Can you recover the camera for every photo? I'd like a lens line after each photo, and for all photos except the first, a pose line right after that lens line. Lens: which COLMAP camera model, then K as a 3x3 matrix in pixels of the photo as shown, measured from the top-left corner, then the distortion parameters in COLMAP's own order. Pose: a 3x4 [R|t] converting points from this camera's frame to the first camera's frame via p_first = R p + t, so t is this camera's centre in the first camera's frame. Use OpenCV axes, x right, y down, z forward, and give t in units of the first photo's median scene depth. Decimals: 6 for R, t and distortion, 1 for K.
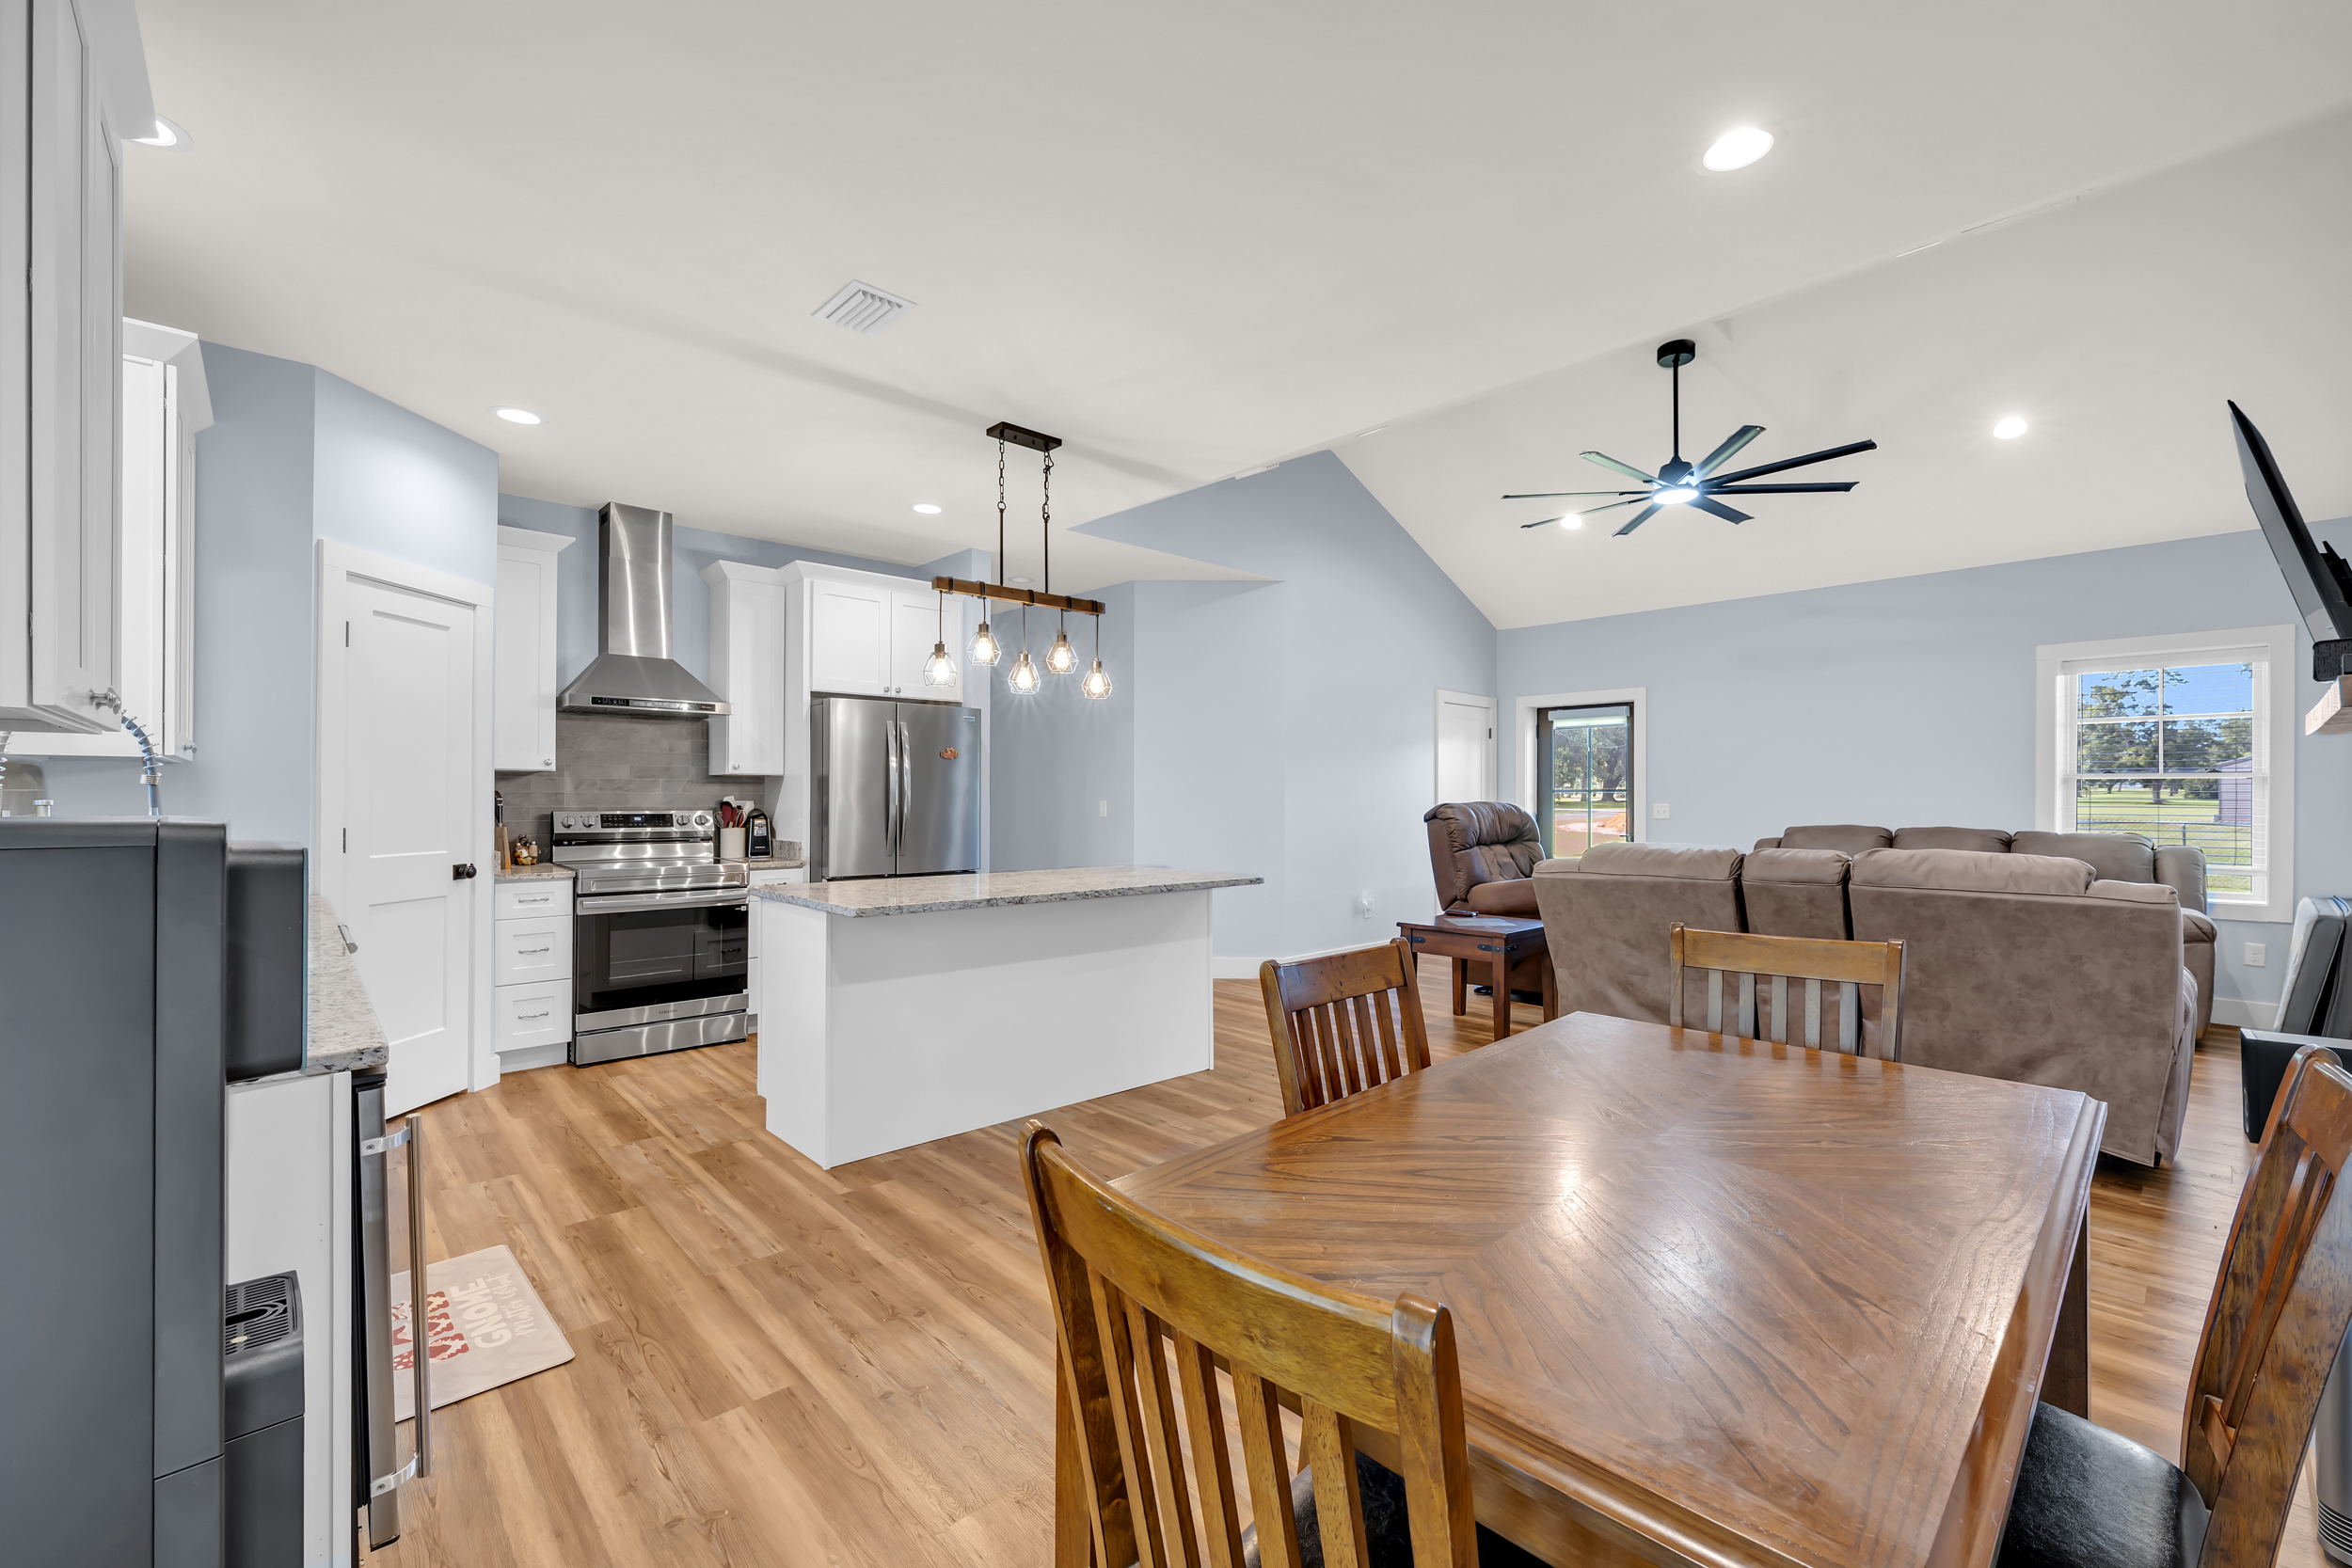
lens RADIAL K [[924.9, 0, 1178.3], [0, 924.9, 788.4], [0, 0, 1]] dist [-0.000520, -0.000435]
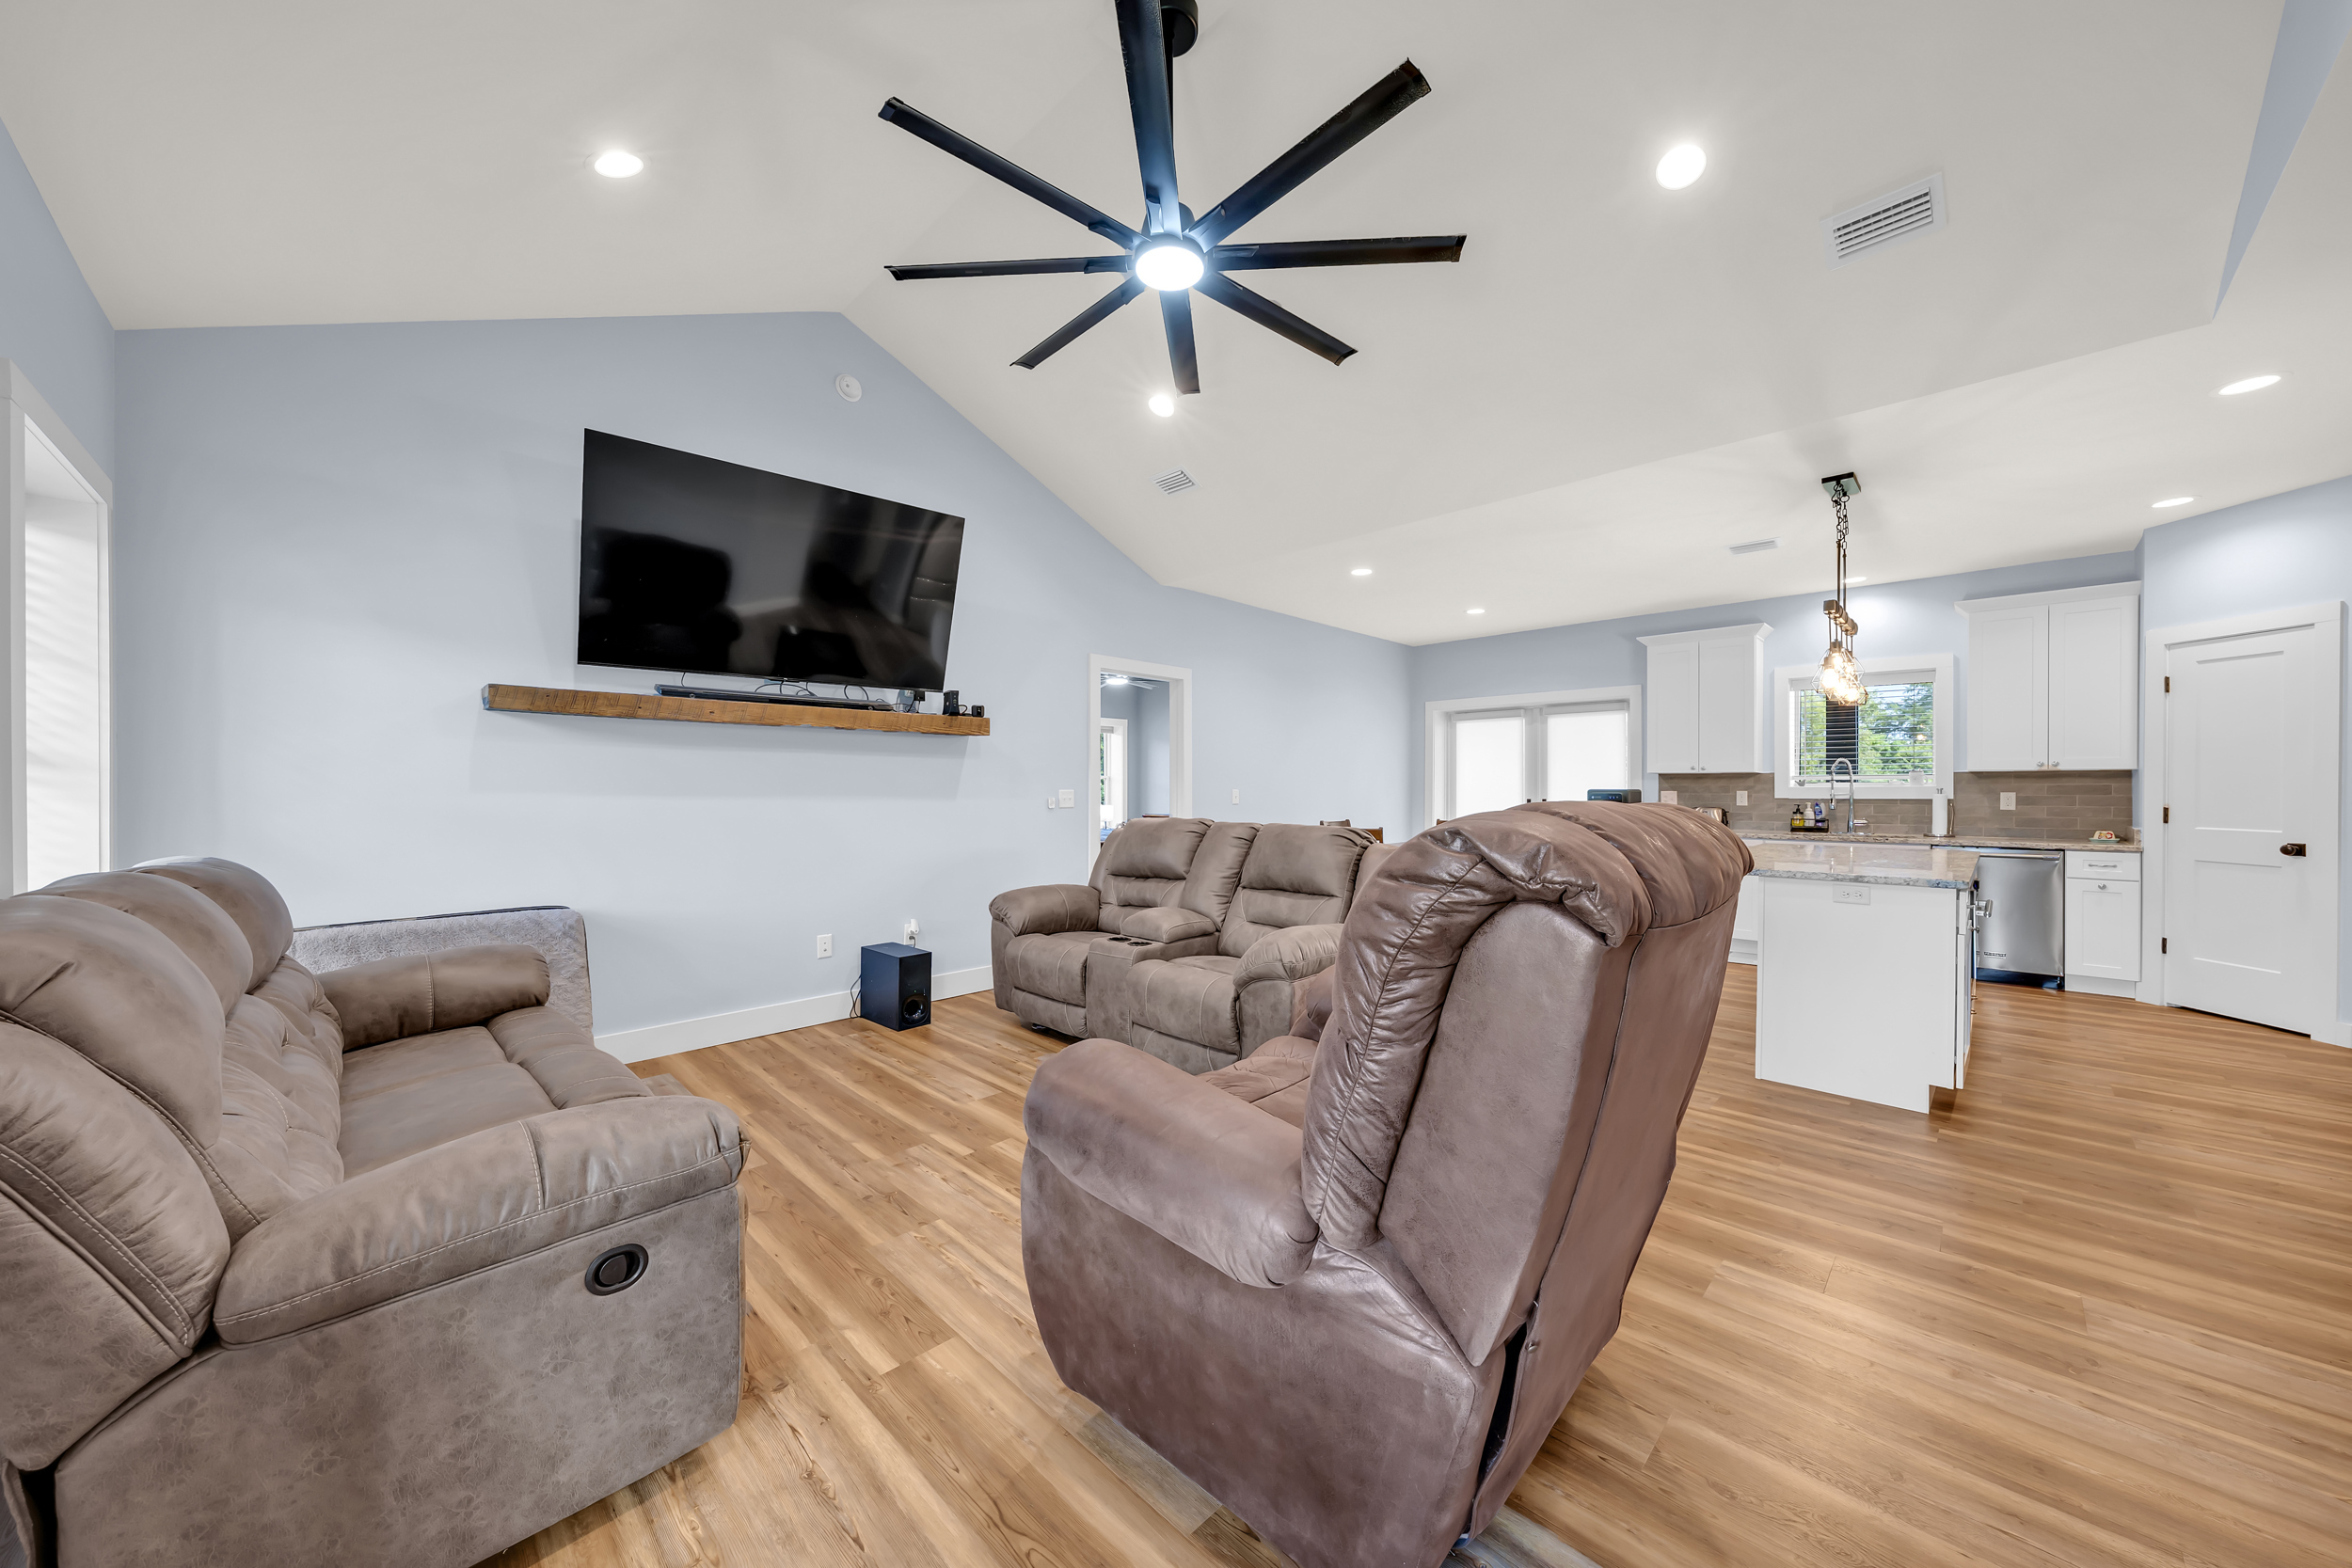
lens RADIAL K [[924.9, 0, 1178.3], [0, 924.9, 788.4], [0, 0, 1]] dist [-0.000520, -0.000435]
pose [[-0.996177, -0.004255, -0.087250, 0.782243], [-0.003595, 0.999964, -0.007725, 0.025219], [0.087280, -0.007382, -0.996157, 2.092739]]
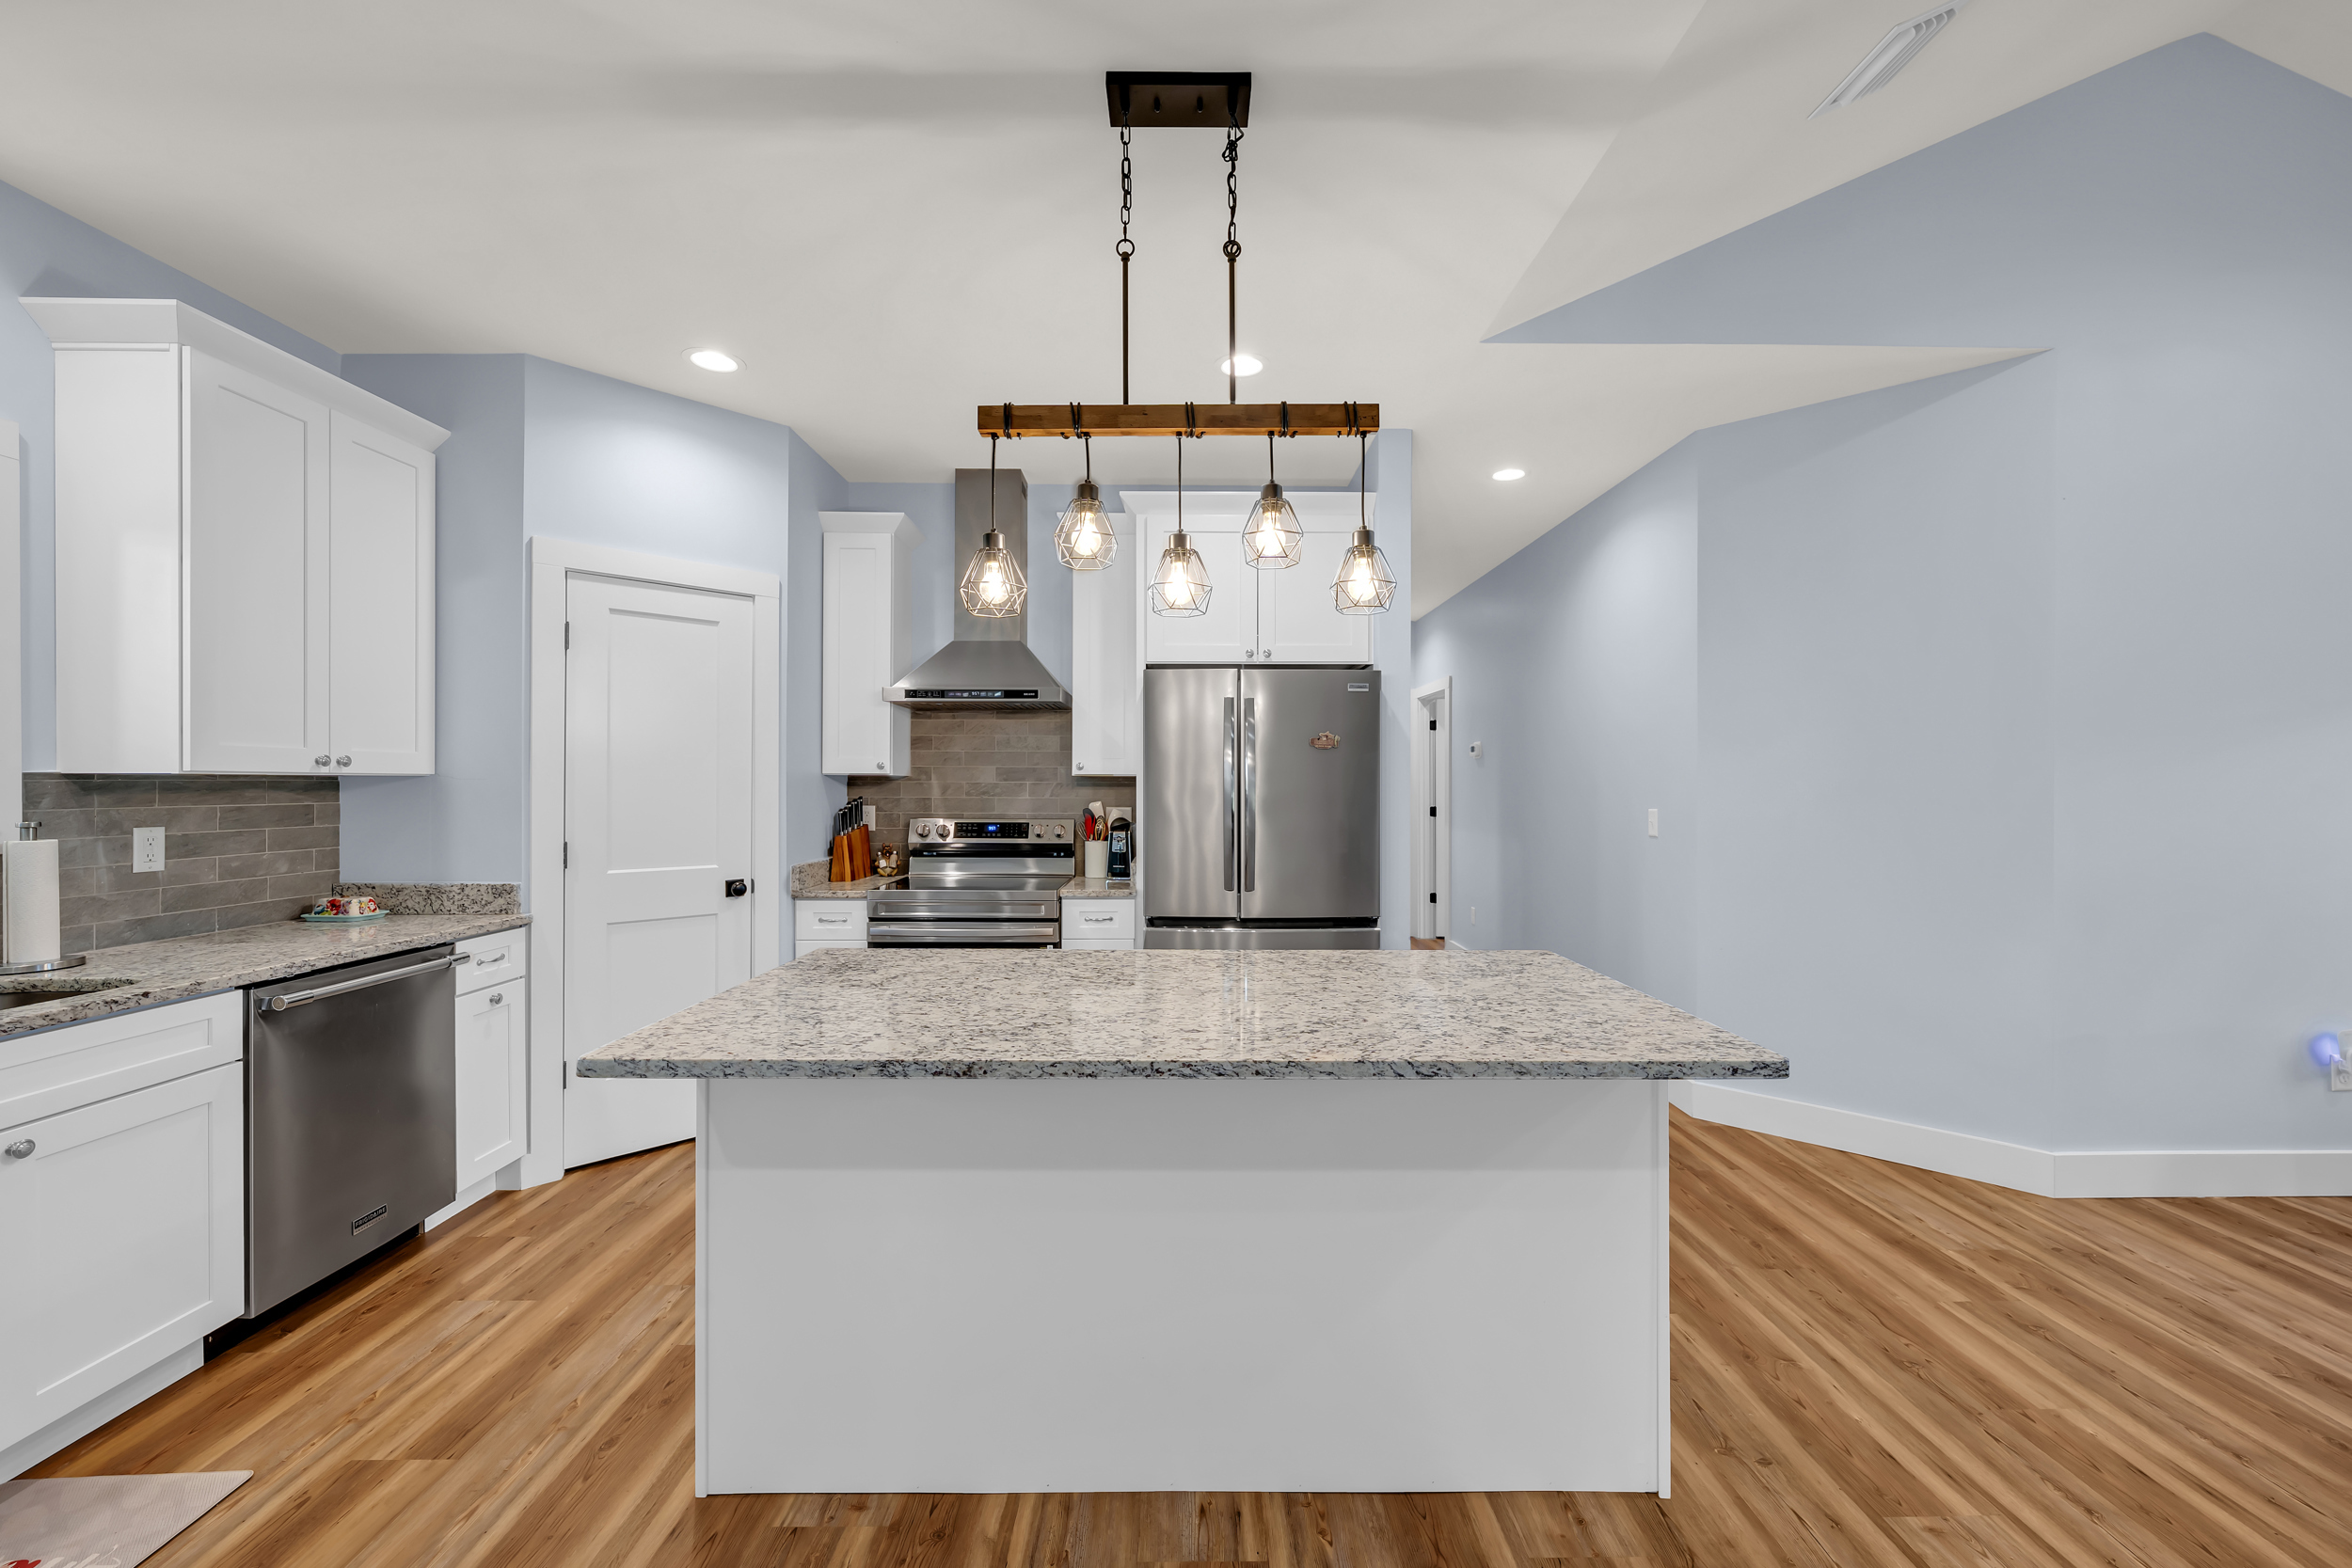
lens RADIAL K [[924.9, 0, 1178.3], [0, 924.9, 788.4], [0, 0, 1]] dist [-0.000520, -0.000435]
pose [[0.752103, -0.001639, -0.659043, 0.158653], [0.006791, 0.999963, 0.005263, -0.010829], [0.659011, -0.008434, 0.752086, 0.609961]]
